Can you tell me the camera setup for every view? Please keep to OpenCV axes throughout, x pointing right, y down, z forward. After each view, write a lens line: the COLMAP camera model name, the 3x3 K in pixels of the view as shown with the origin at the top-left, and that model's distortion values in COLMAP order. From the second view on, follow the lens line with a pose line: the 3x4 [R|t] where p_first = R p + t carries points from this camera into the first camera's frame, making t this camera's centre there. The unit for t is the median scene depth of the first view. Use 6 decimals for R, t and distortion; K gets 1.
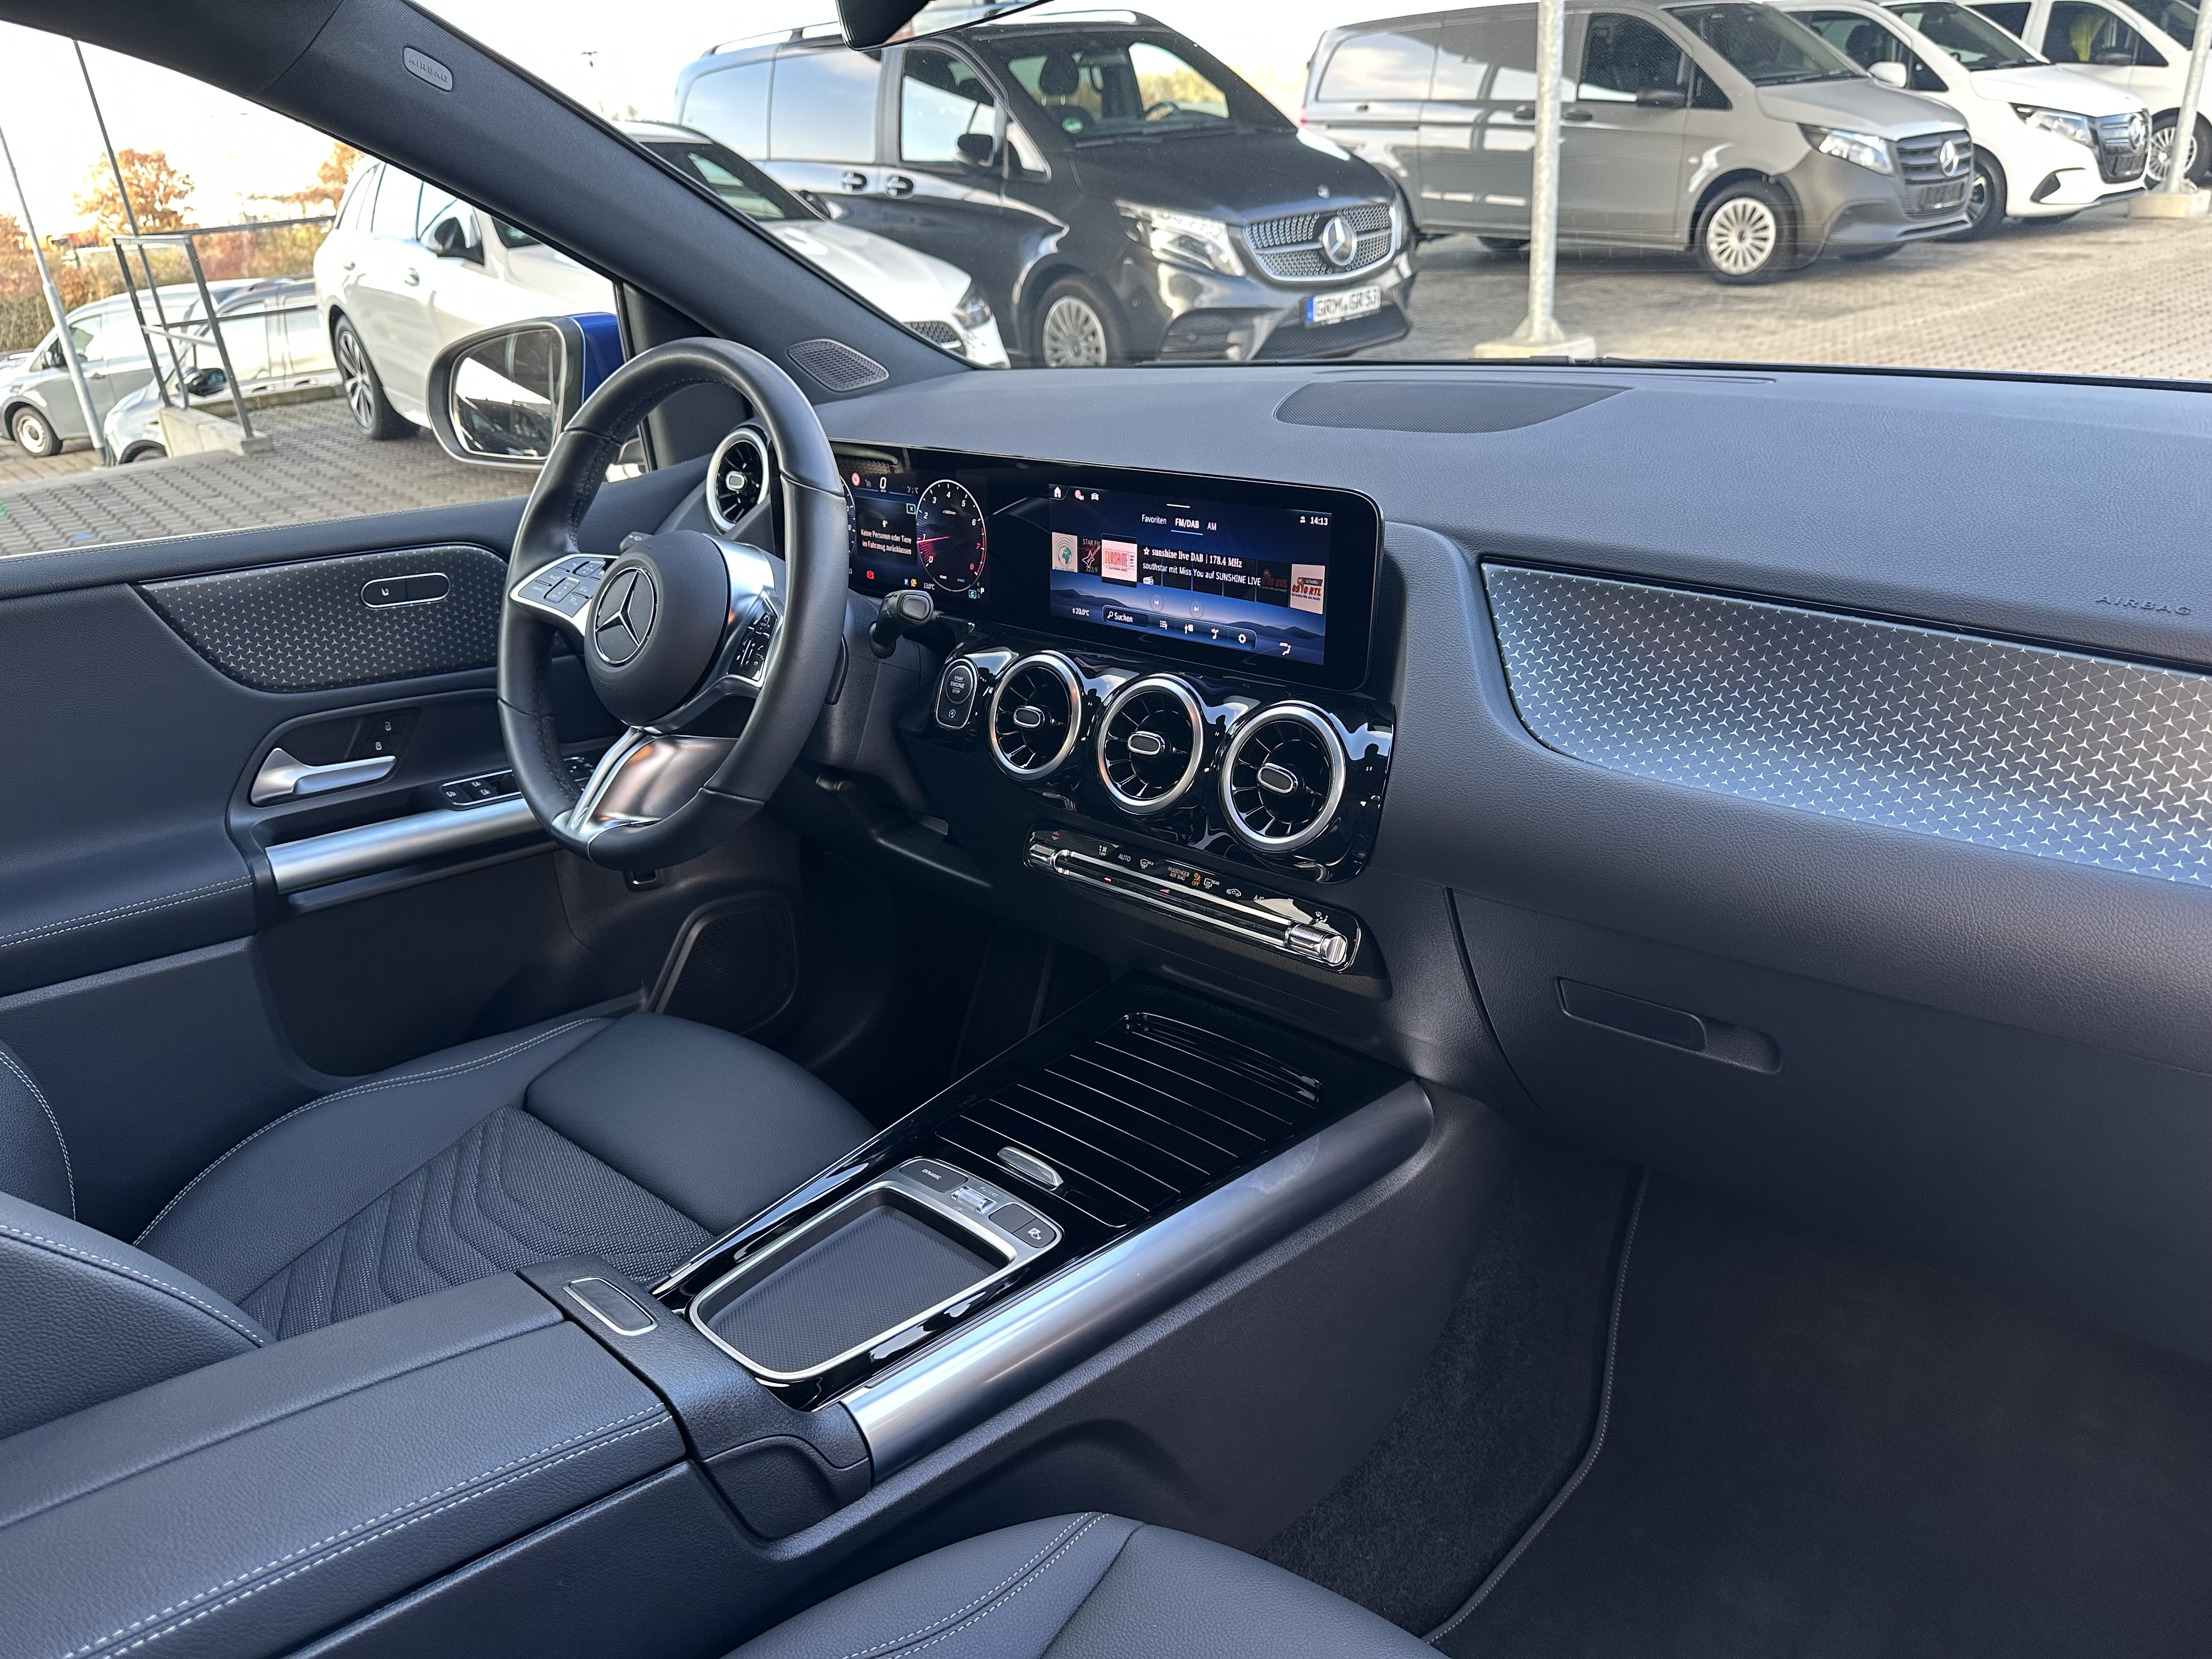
lens RADIAL K [[1563.2, 0, 1106.0], [0, 1563.2, 829.5], [0, 0, 1]] dist [0.071917, -0.109828]
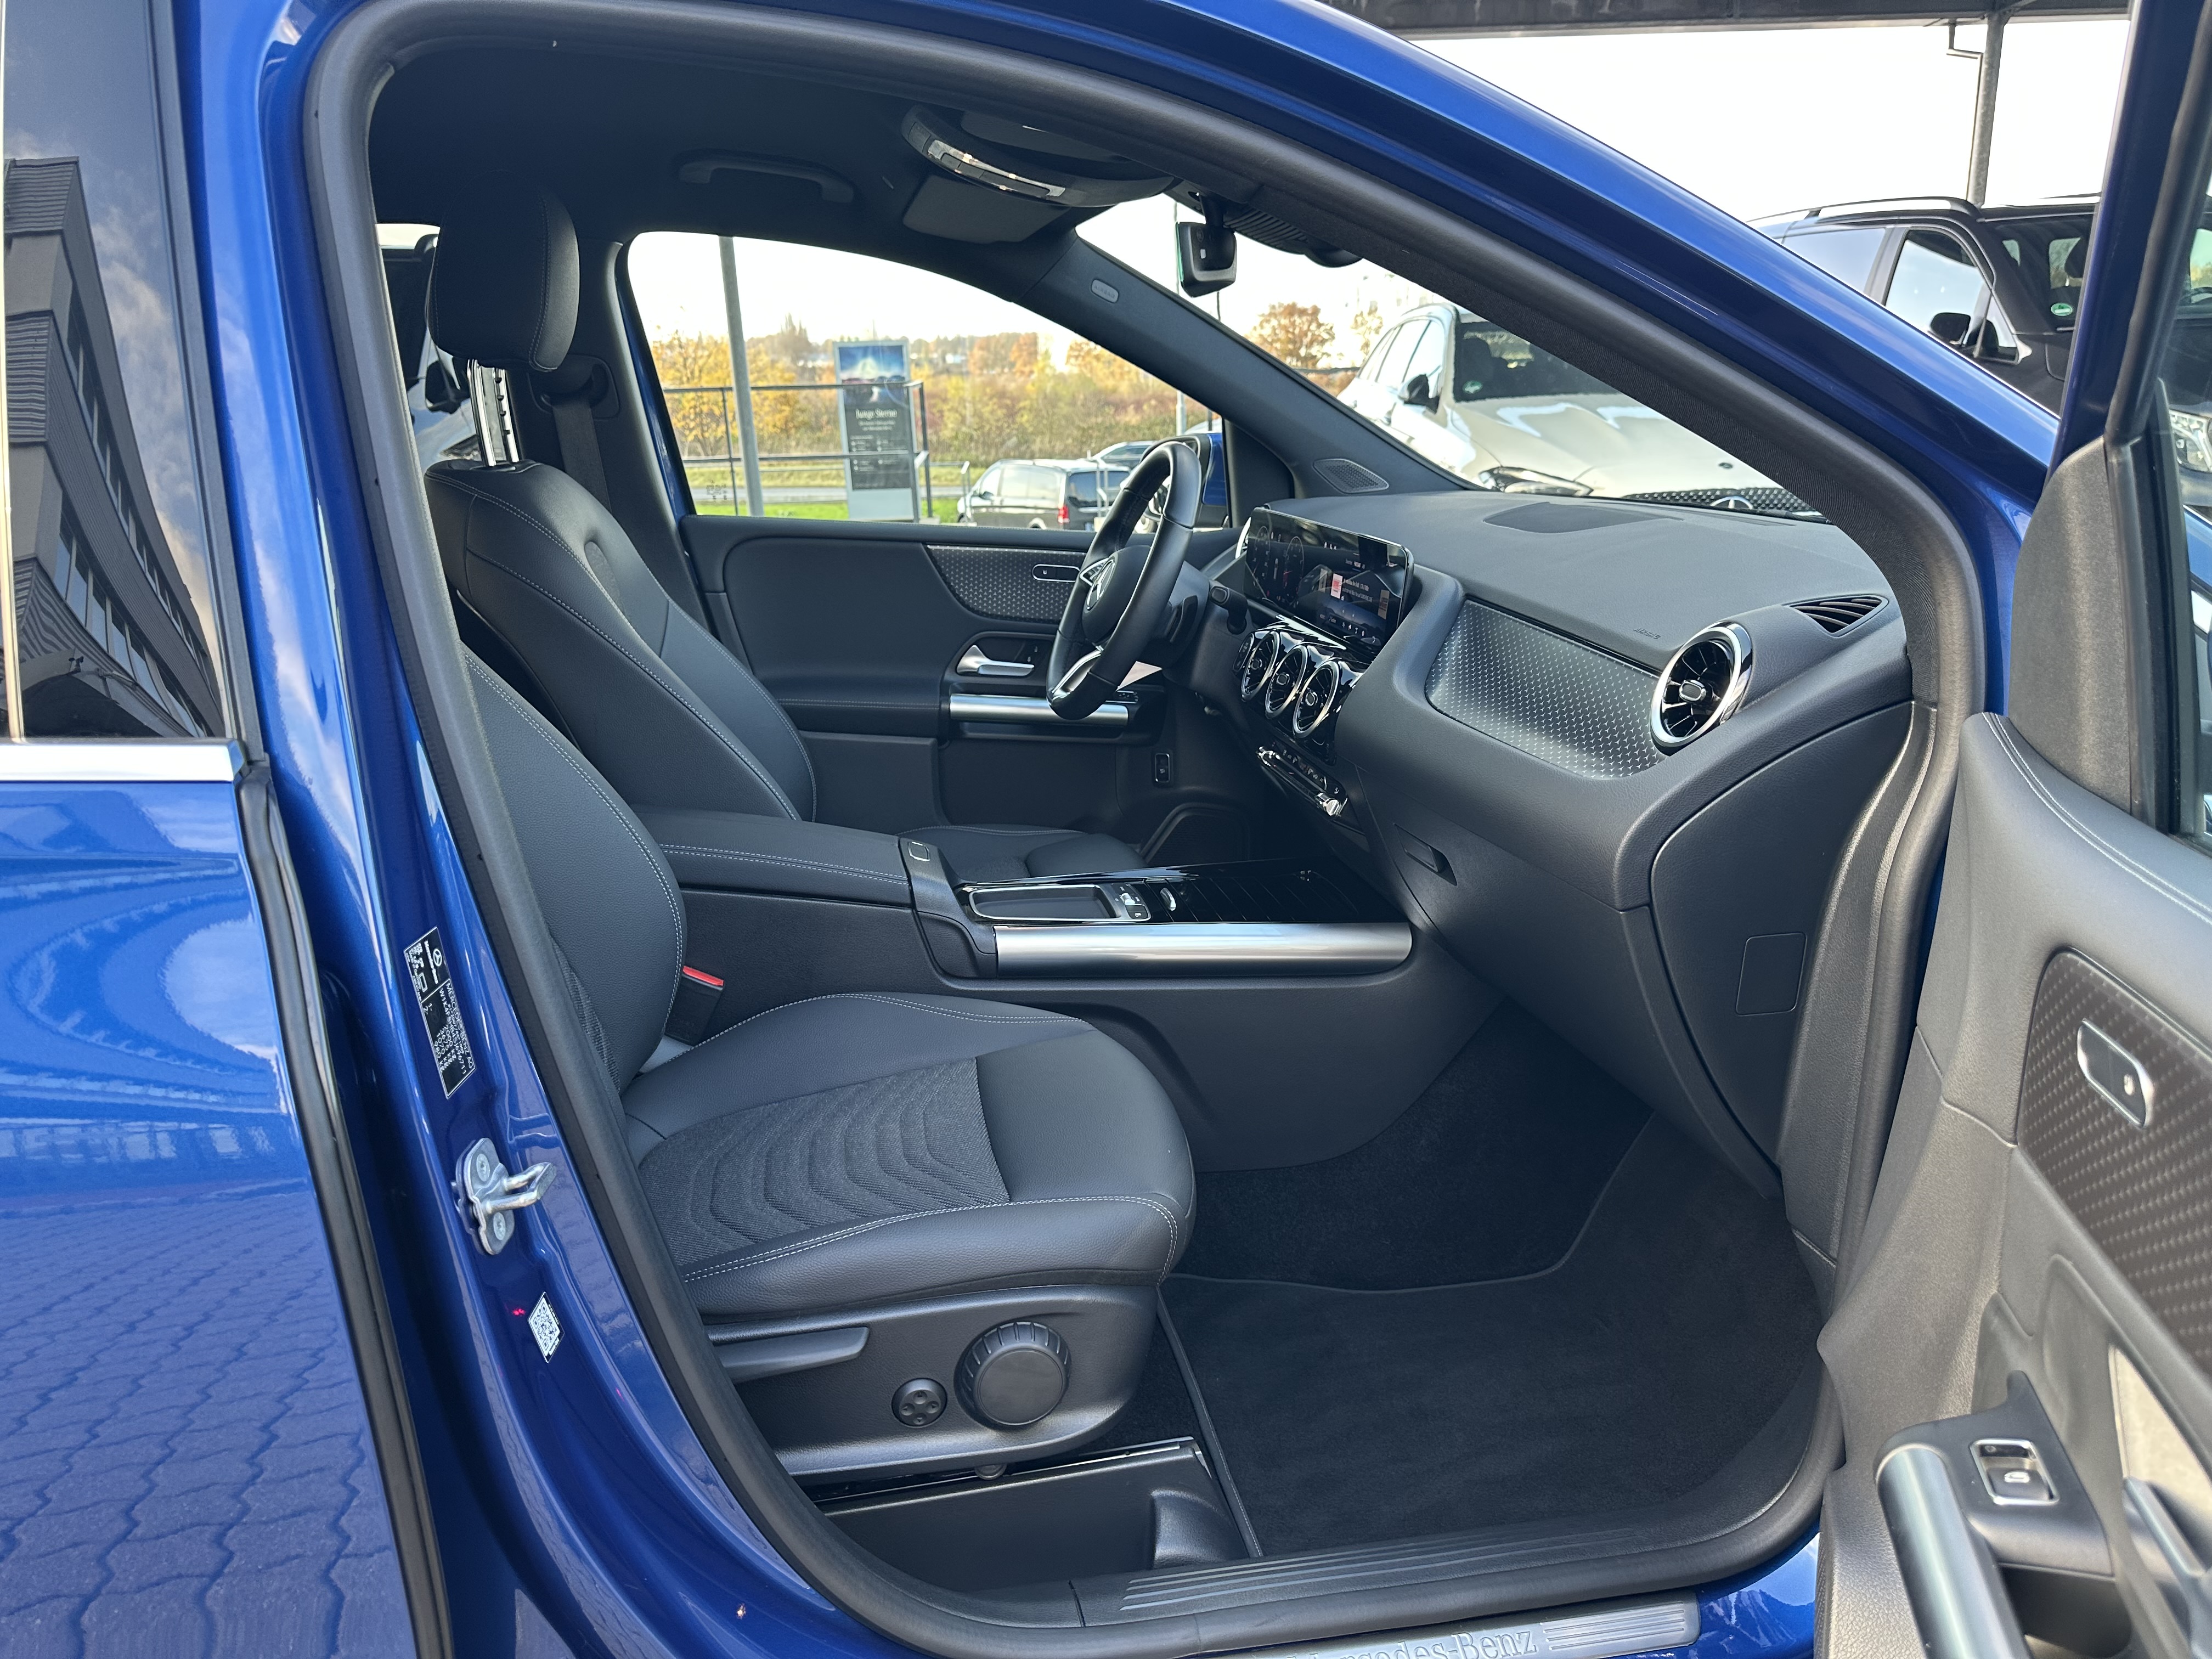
lens RADIAL K [[1563.2, 0, 1106.0], [0, 1563.2, 829.5], [0, 0, 1]] dist [0.071917, -0.109828]
pose [[0.802517, 0.212659, -0.557443, 0.671264], [-0.262306, 0.964938, -0.009512, 0.134709], [0.535875, 0.153854, 0.830161, -0.409346]]
